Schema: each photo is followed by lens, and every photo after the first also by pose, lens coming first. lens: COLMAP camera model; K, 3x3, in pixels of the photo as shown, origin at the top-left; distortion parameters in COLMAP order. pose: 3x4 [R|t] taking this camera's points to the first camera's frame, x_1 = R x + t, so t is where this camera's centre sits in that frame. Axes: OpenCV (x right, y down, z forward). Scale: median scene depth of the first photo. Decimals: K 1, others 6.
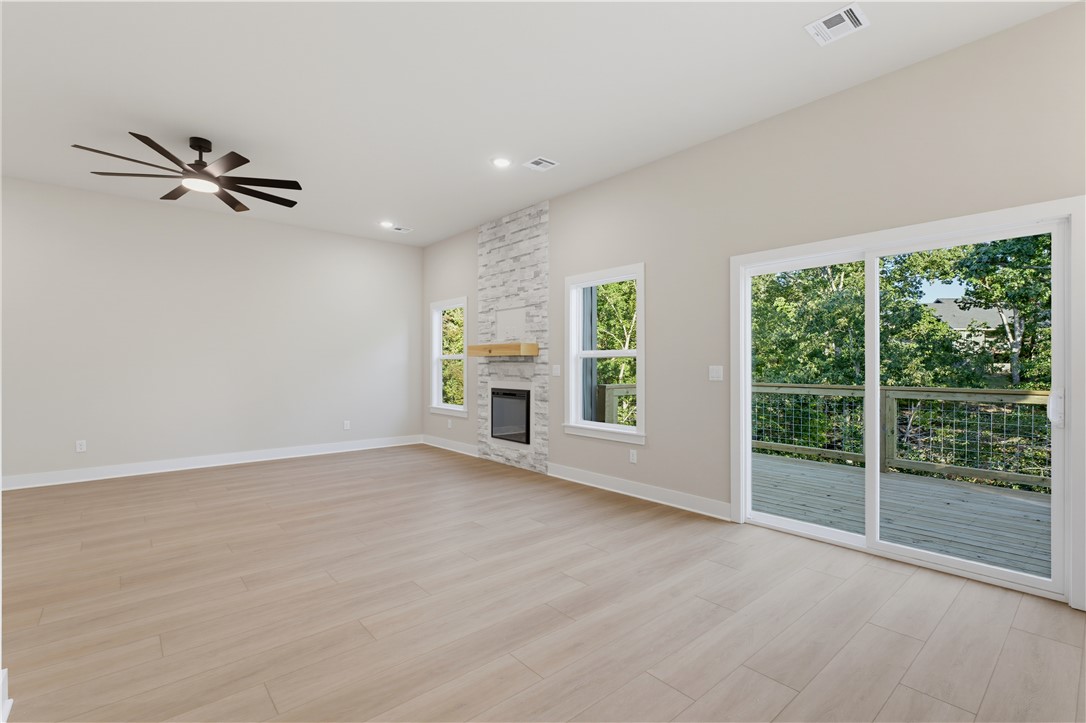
lens RADIAL K [[493.7, 0, 551.6], [0, 493.7, 367.7], [0, 0, 1]] dist [0.001870, -0.000038]
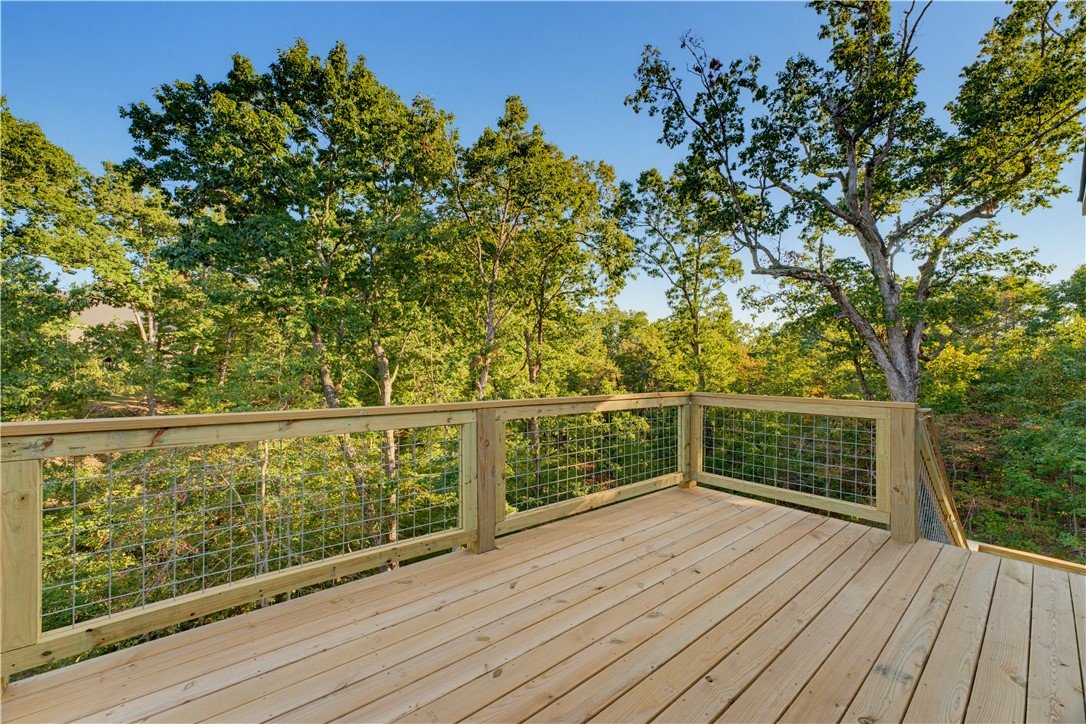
lens RADIAL K [[435.4, 0, 542.3], [0, 435.4, 370.8], [0, 0, 1]] dist [0.001333, 0.000119]
pose [[0.022309, -0.005063, 0.999738, 0.152675], [-0.004965, 0.999974, 0.005175, -0.001124], [-0.999739, -0.005079, 0.022283, 0.914629]]
